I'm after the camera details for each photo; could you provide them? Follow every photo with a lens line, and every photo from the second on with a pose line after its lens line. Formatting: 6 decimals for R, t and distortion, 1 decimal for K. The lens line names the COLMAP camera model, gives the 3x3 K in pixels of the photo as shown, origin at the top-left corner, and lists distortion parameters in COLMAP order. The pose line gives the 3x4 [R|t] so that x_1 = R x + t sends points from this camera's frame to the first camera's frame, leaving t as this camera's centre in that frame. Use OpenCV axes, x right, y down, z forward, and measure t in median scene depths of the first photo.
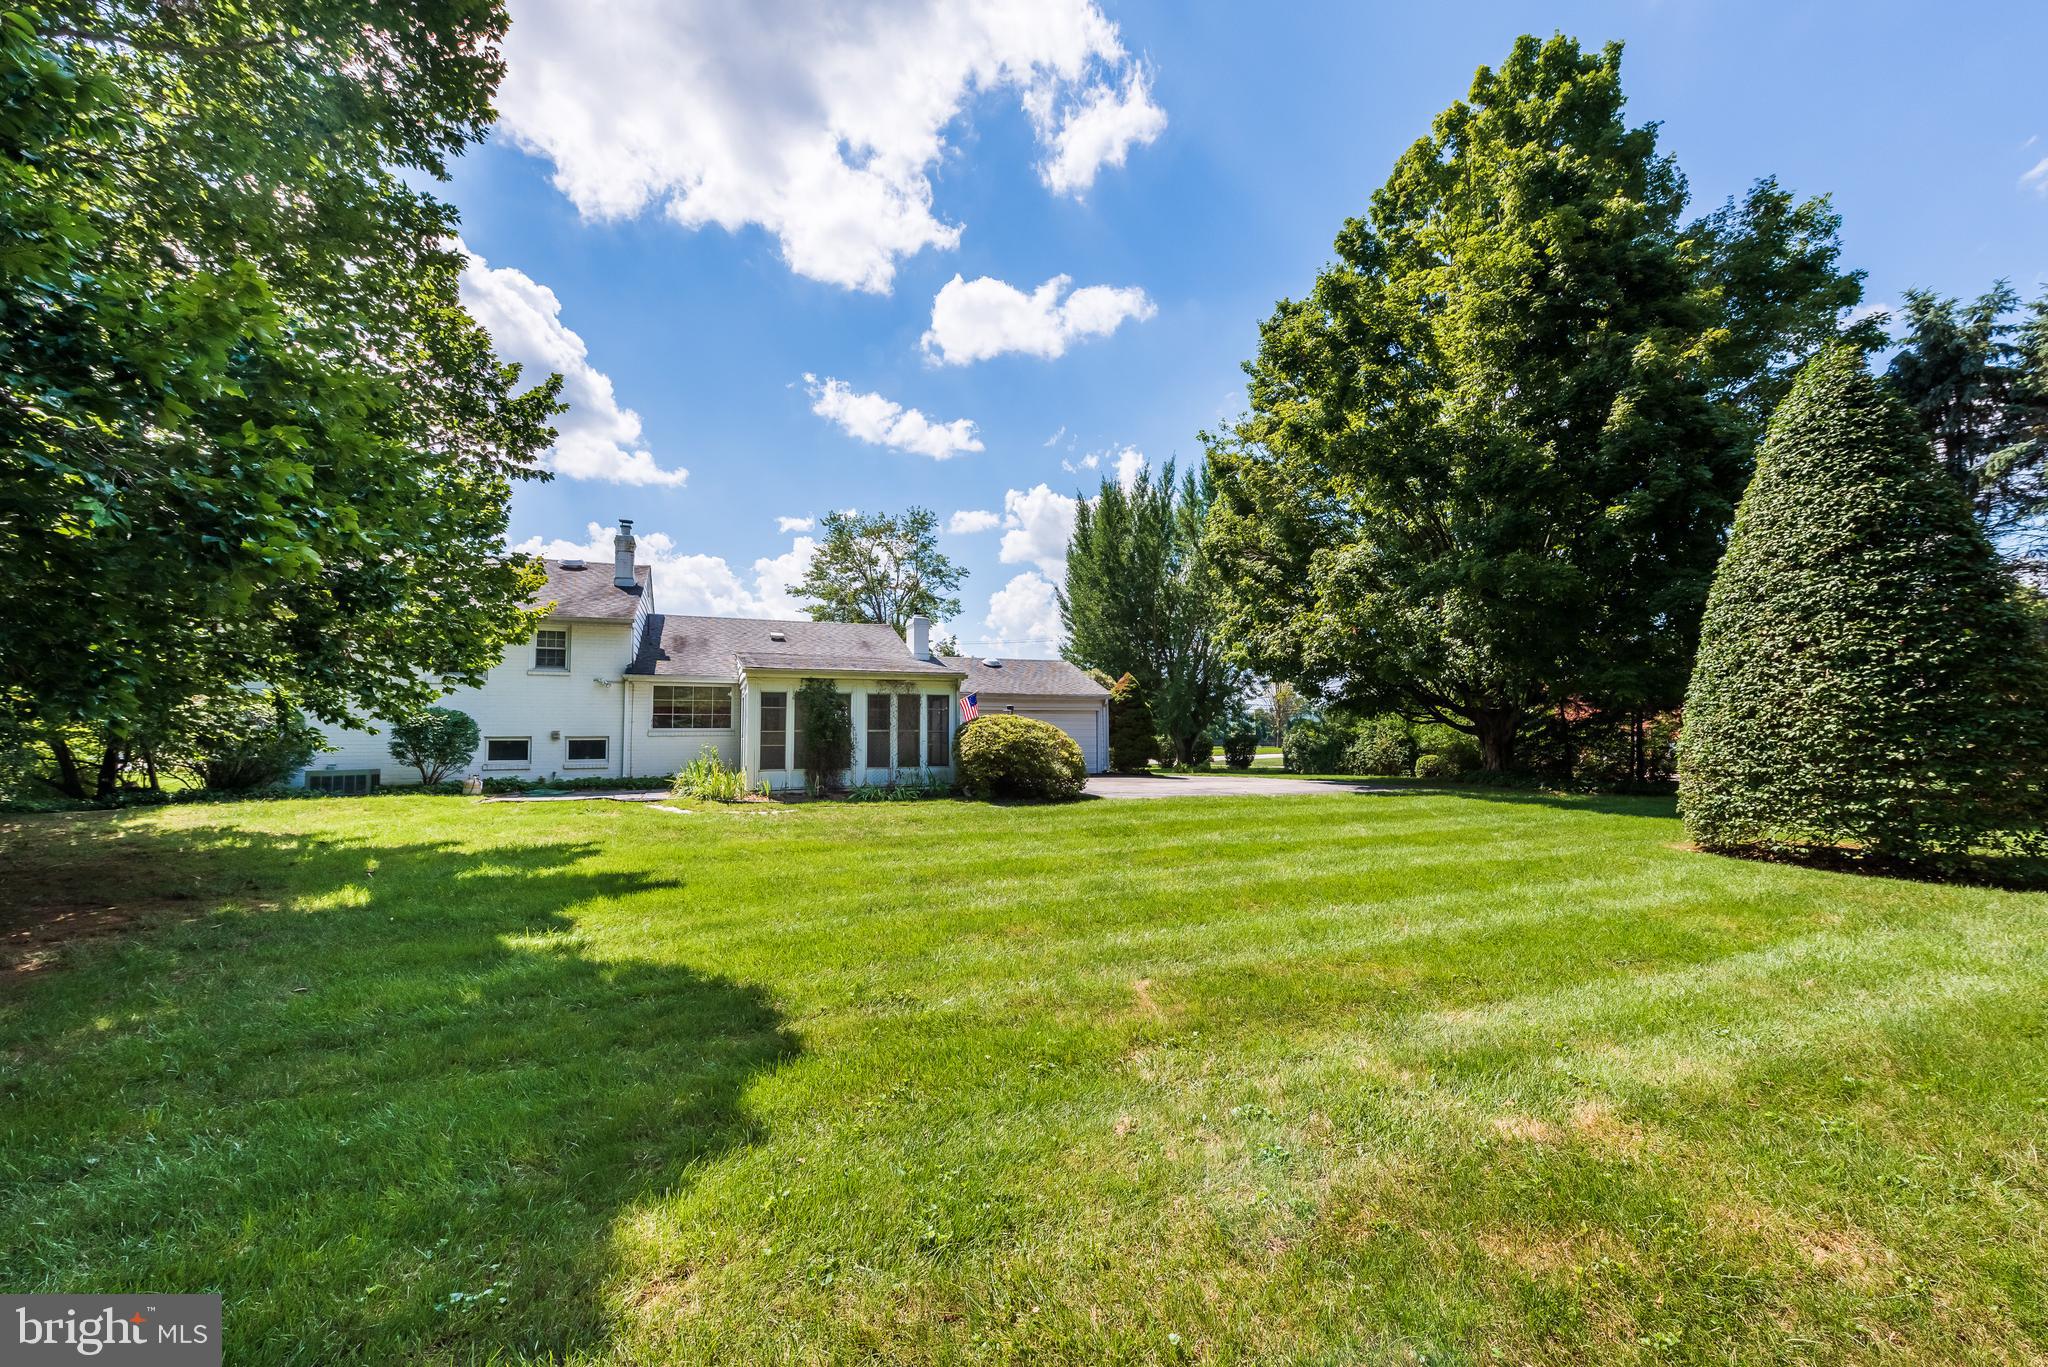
lens RADIAL K [[813.5, 0, 1020.3], [0, 813.5, 686.3], [0, 0, 1]] dist [0.011608, -0.003919]
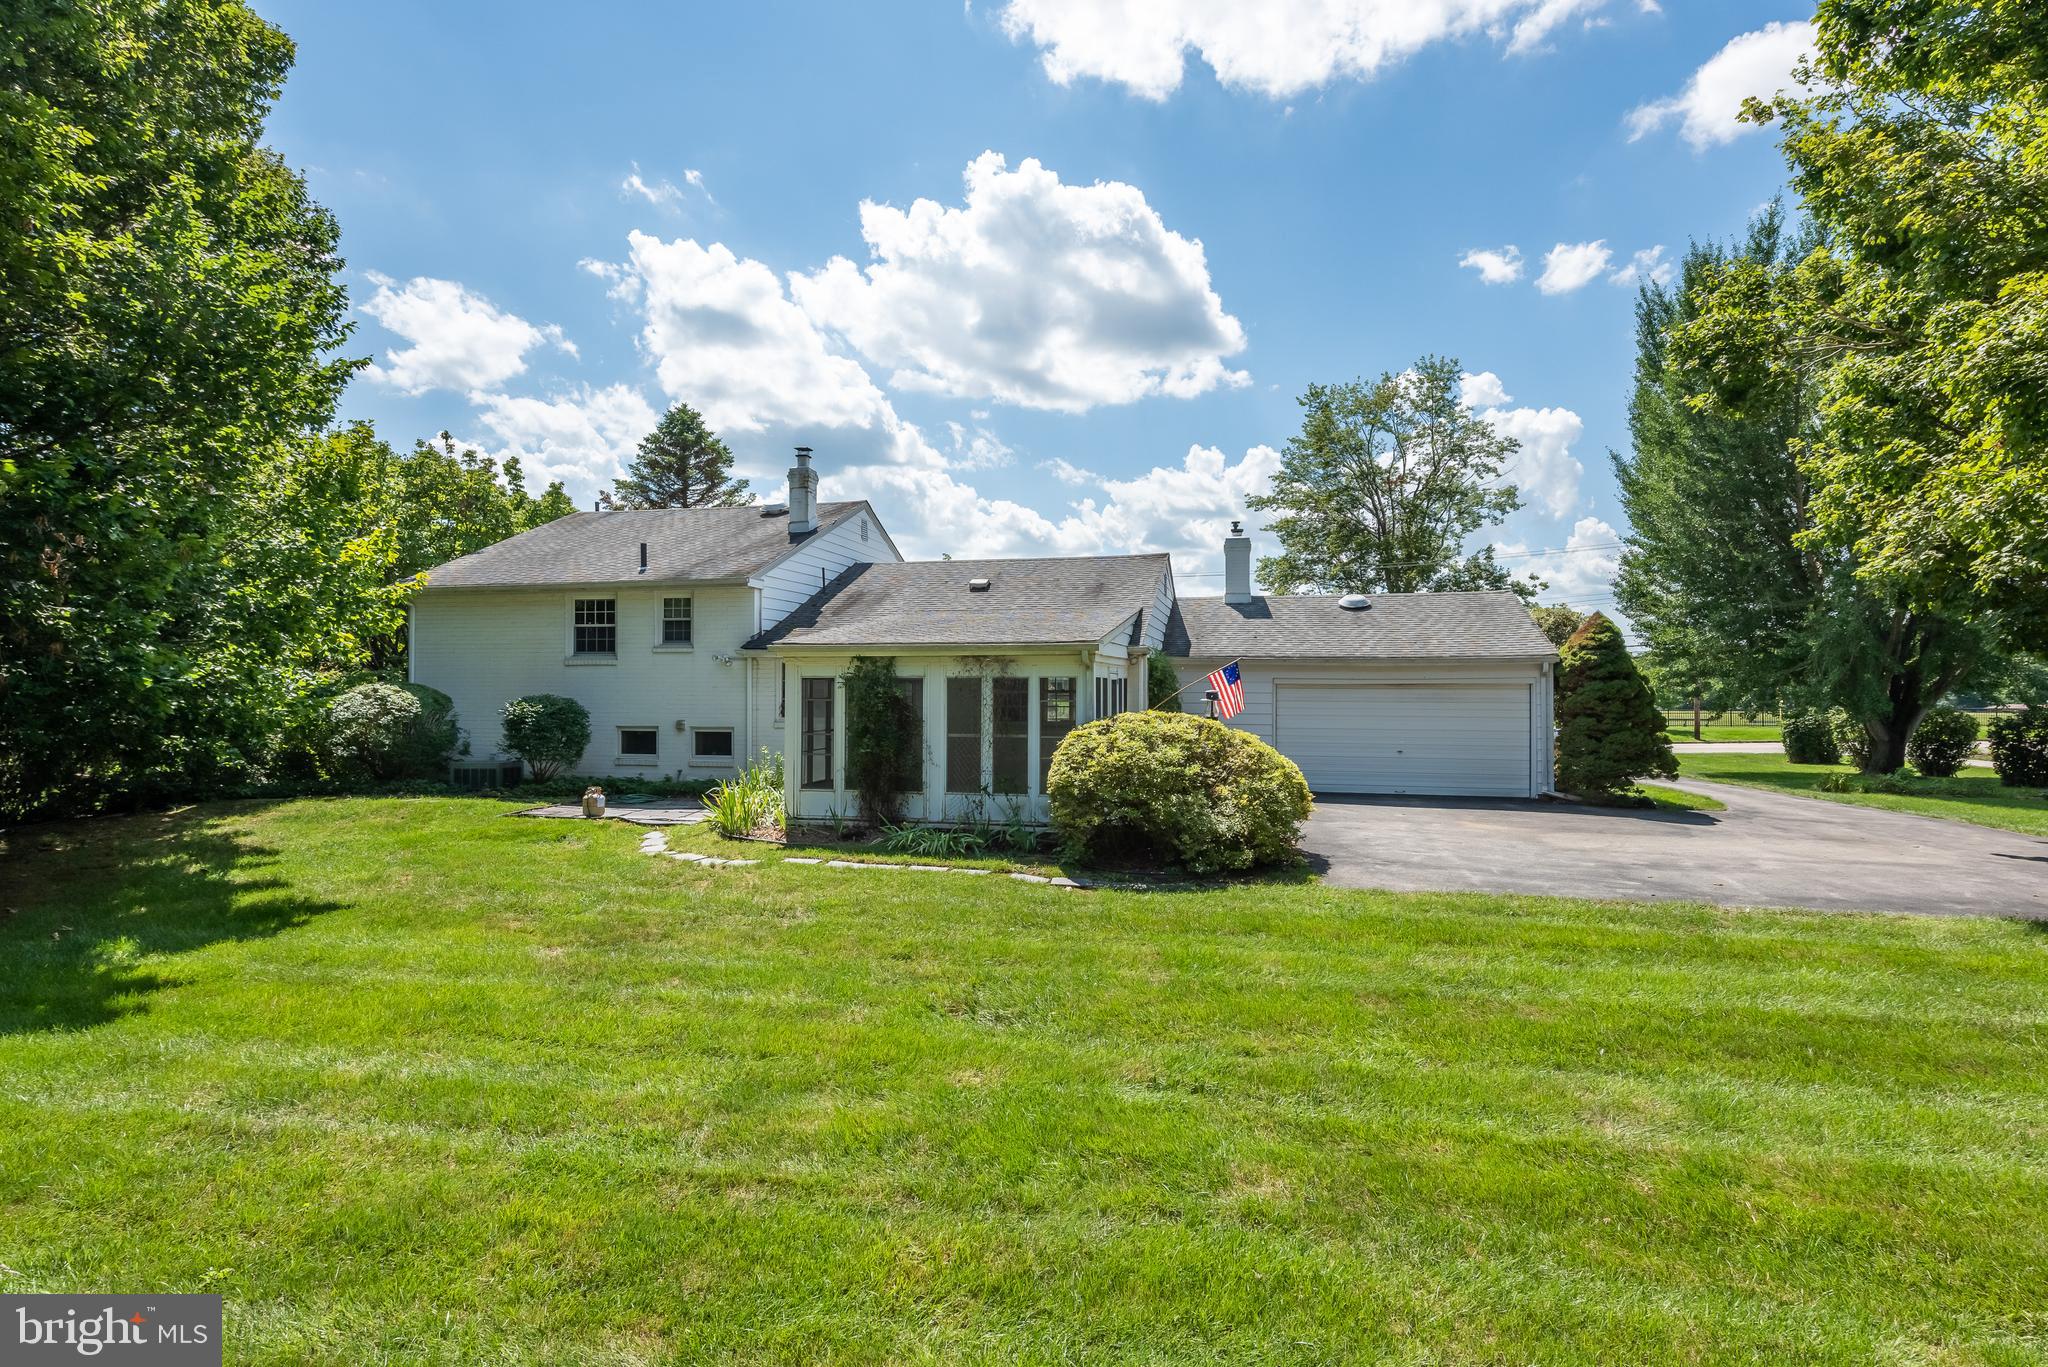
lens RADIAL K [[1067.2, 0, 935.3], [0, 1067.2, 676.0], [0, 0, 1]] dist [0.001309, -0.000629]
pose [[0.817466, -0.005388, -0.575952, 0.285131], [0.031282, 0.998896, 0.035056, -0.021403], [0.575127, -0.046674, 0.816732, 0.300146]]
